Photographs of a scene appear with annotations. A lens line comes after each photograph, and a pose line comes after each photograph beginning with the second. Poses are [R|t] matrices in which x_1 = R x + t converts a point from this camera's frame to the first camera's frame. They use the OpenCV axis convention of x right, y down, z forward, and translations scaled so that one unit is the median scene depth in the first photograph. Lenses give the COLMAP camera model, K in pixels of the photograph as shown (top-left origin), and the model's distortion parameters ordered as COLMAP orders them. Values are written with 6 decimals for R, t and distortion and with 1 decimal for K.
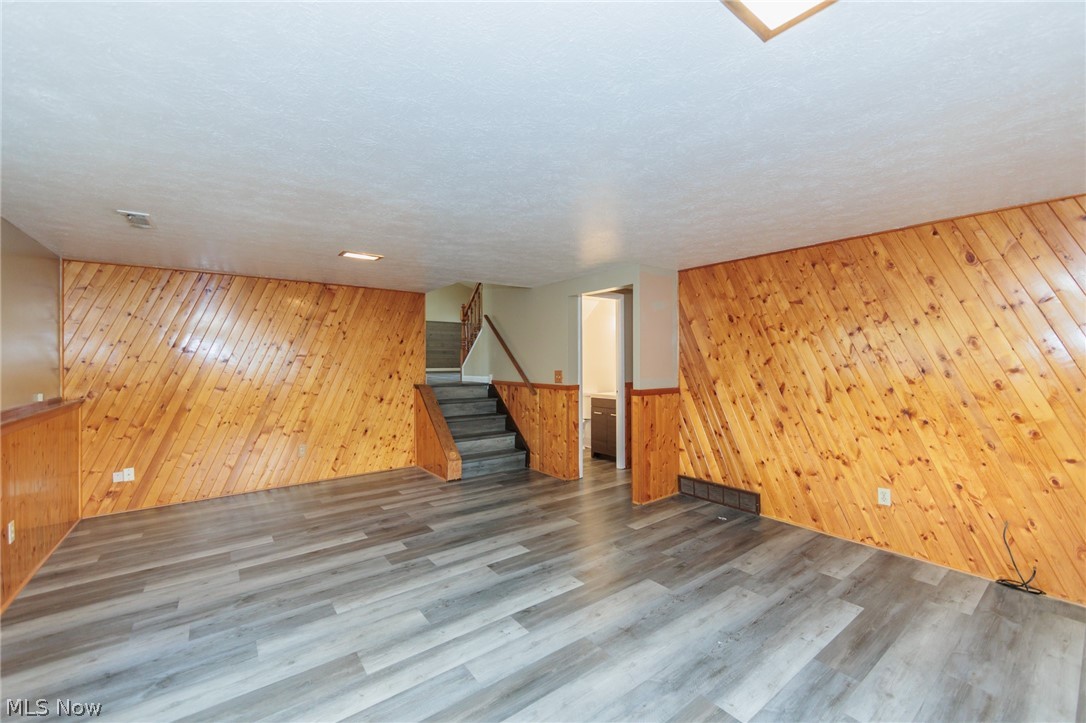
lens RADIAL K [[438.4, 0, 542.3], [0, 438.4, 359.7], [0, 0, 1]] dist [-0.003328, -0.000066]
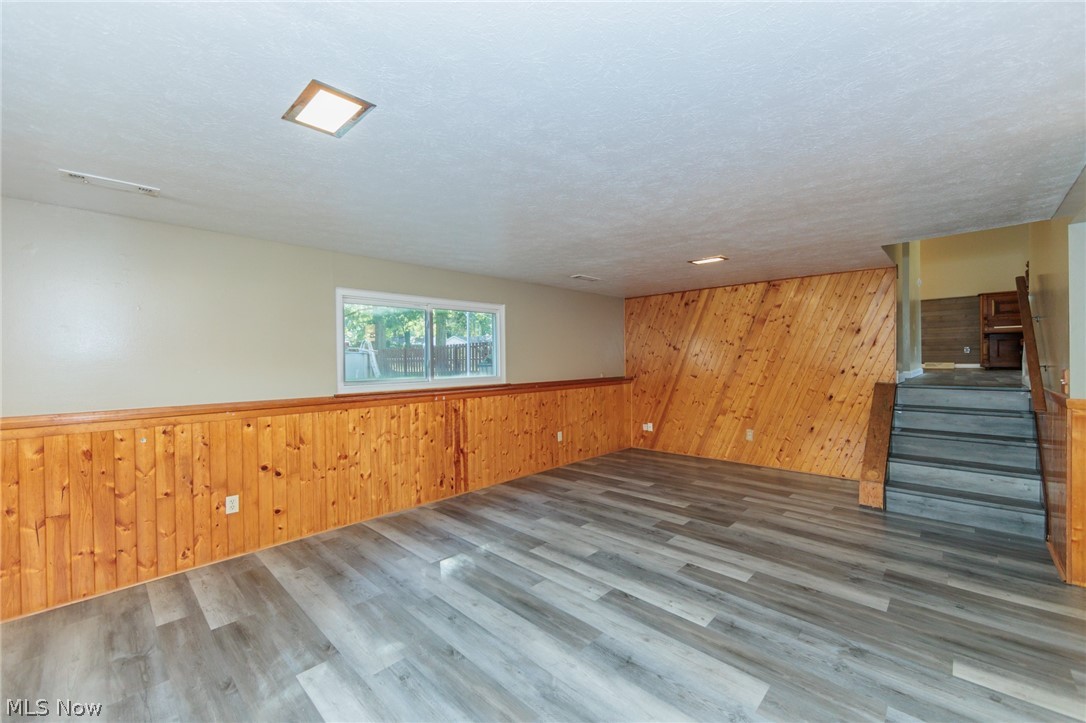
lens RADIAL K [[432.1, 0, 551.1], [0, 432.1, 357.9], [0, 0, 1]] dist [-0.000060, -0.000123]
pose [[0.164233, 0.000088, -0.986422, 0.765713], [0.014038, 0.999899, 0.002426, 0.001017], [0.986322, -0.014246, 0.164215, 0.530640]]
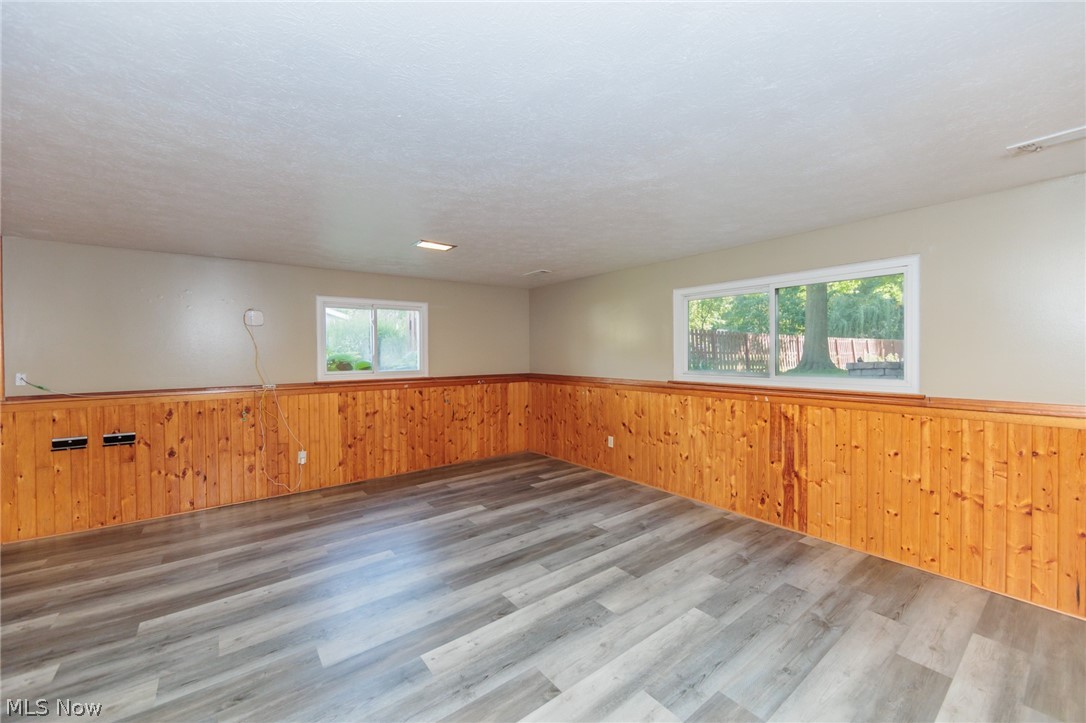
lens RADIAL K [[424.9, 0, 543.4], [0, 424.9, 362.8], [0, 0, 1]] dist [-0.001675, -0.000262]
pose [[-0.999895, 0.012648, -0.007043, -0.101427], [0.012493, 0.999687, 0.021673, 0.003818], [0.007315, 0.021582, -0.999740, 1.539577]]
